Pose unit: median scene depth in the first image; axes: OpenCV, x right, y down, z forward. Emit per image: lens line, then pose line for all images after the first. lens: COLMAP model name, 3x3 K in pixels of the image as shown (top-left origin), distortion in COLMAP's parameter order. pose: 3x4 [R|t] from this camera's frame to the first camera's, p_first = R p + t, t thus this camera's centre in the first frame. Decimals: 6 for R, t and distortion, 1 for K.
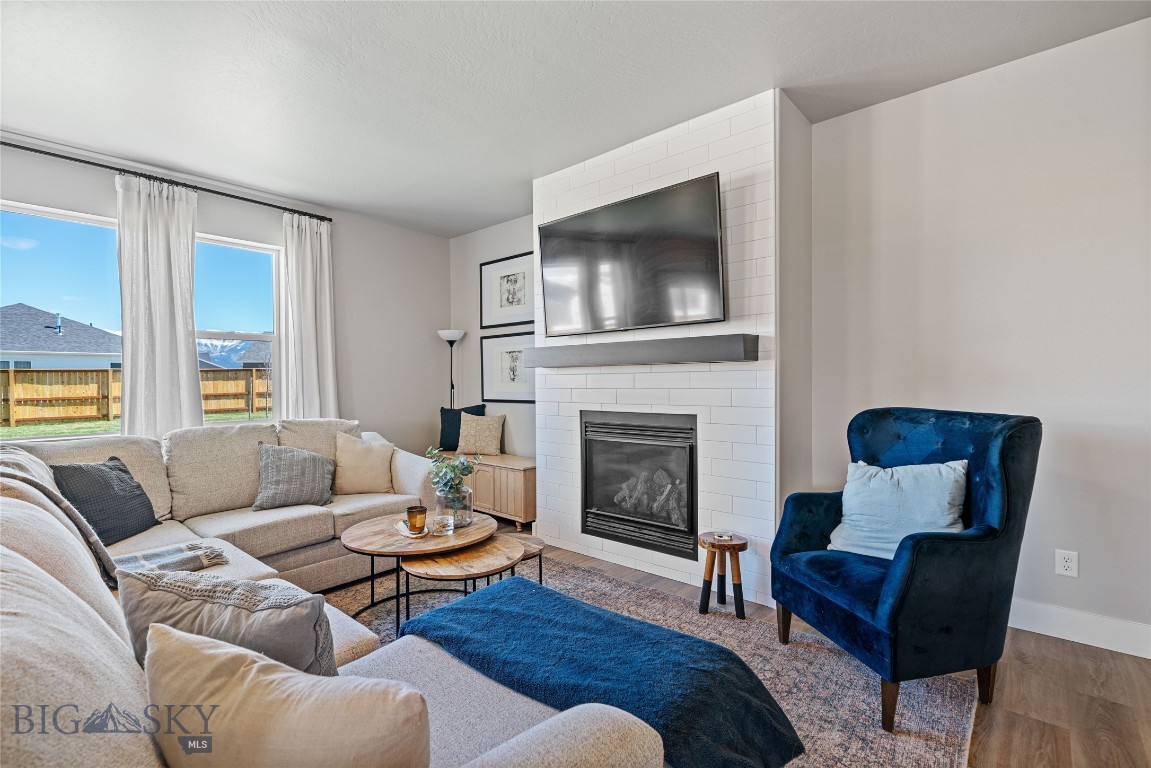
lens RADIAL K [[524.9, 0, 552.8], [0, 524.9, 379.2], [0, 0, 1]] dist [0.013376, -0.000309]
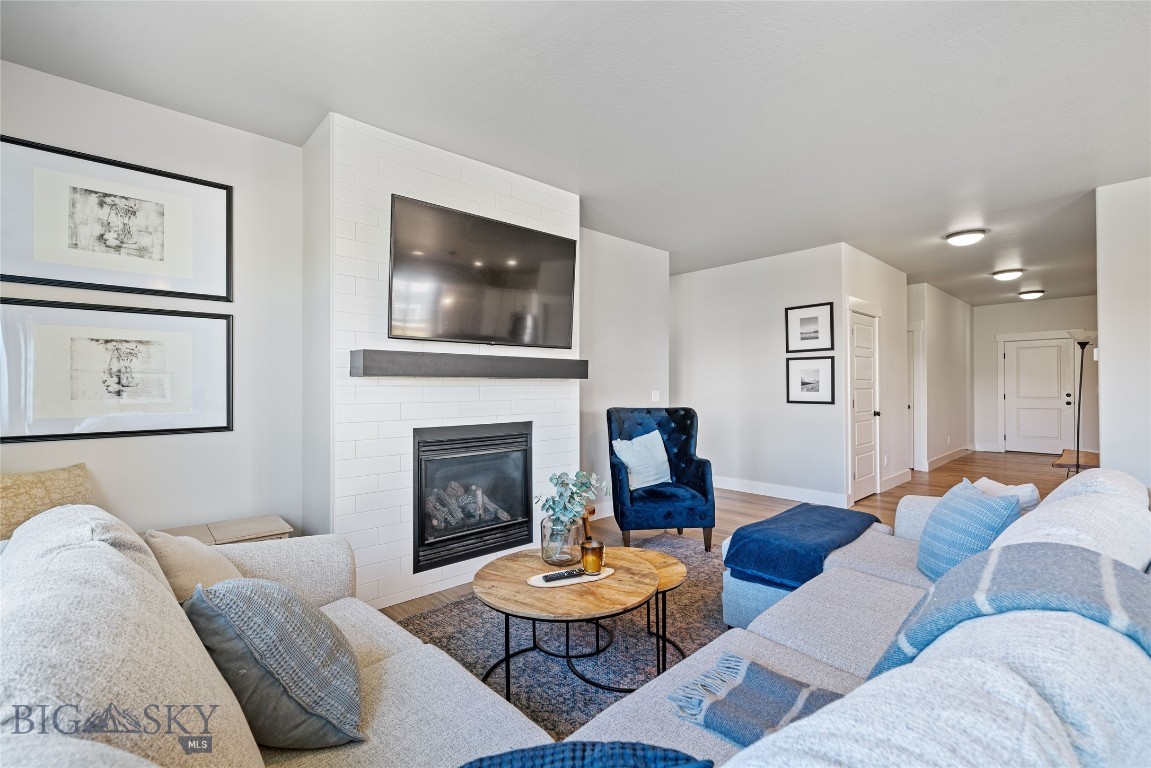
lens RADIAL K [[511.1, 0, 575.4], [0, 511.1, 391.6], [0, 0, 1]] dist [-0.000049, 0.000796]
pose [[0.086437, 0.014253, 0.996155, -0.794420], [0.008079, 0.999855, -0.015007, 0.015403], [-0.996225, 0.009345, 0.086309, 0.710563]]
